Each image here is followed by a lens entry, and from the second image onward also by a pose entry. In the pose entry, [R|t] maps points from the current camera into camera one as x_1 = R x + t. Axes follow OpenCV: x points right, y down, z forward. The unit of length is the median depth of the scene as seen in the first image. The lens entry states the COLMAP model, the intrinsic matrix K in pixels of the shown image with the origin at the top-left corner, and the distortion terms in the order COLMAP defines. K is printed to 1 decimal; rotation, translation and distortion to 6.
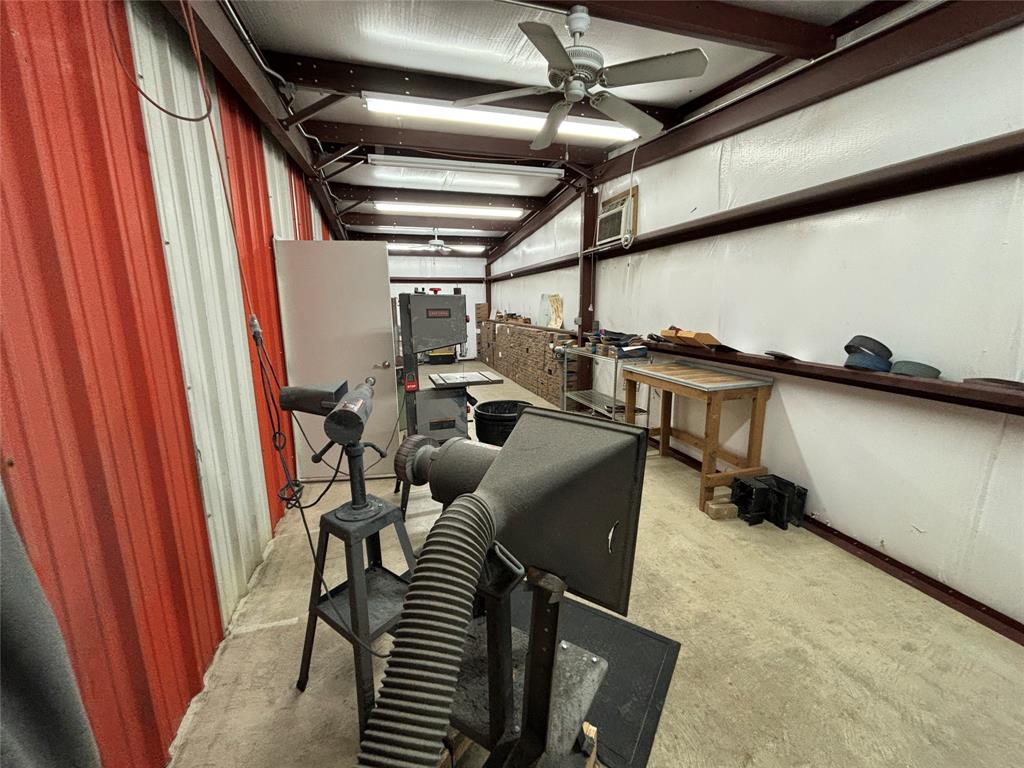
lens RADIAL K [[409.8, 0, 519.2], [0, 409.8, 384.9], [0, 0, 1]] dist [0.000668, -0.000359]
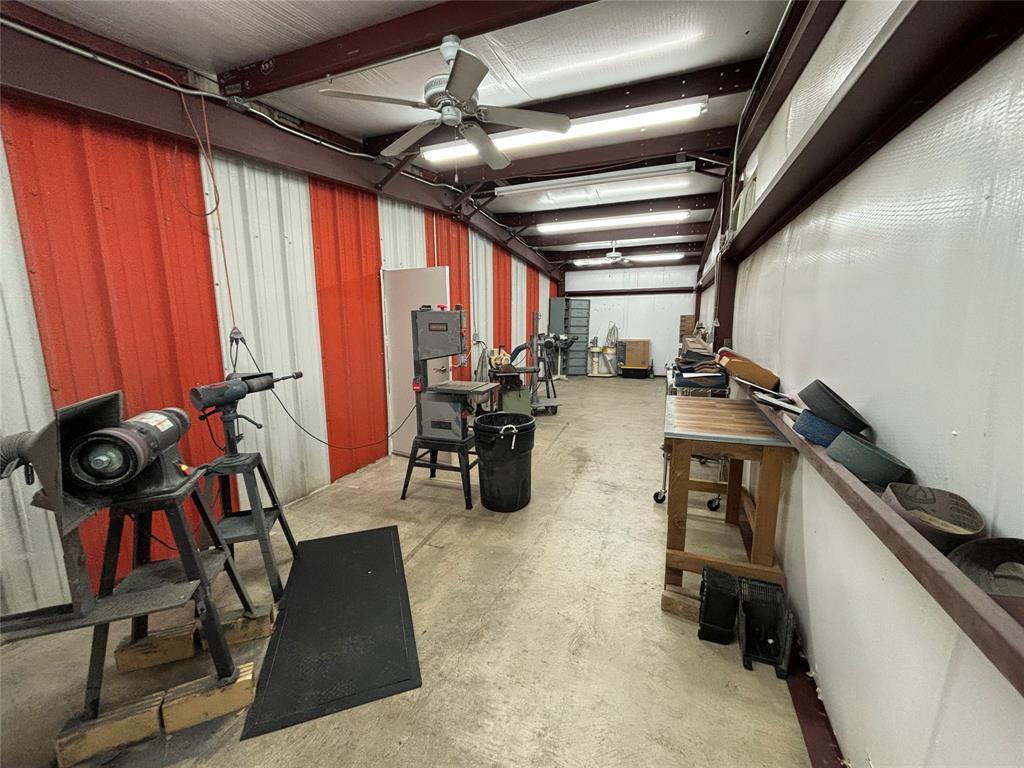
lens RADIAL K [[409.8, 0, 508.5], [0, 409.8, 384.7], [0, 0, 1]] dist [0.000668, -0.000359]
pose [[0.788088, 0.105060, -0.606530, 0.429776], [-0.120469, 0.992598, 0.015403, -0.036069], [0.603659, 0.060929, 0.794911, 0.139236]]
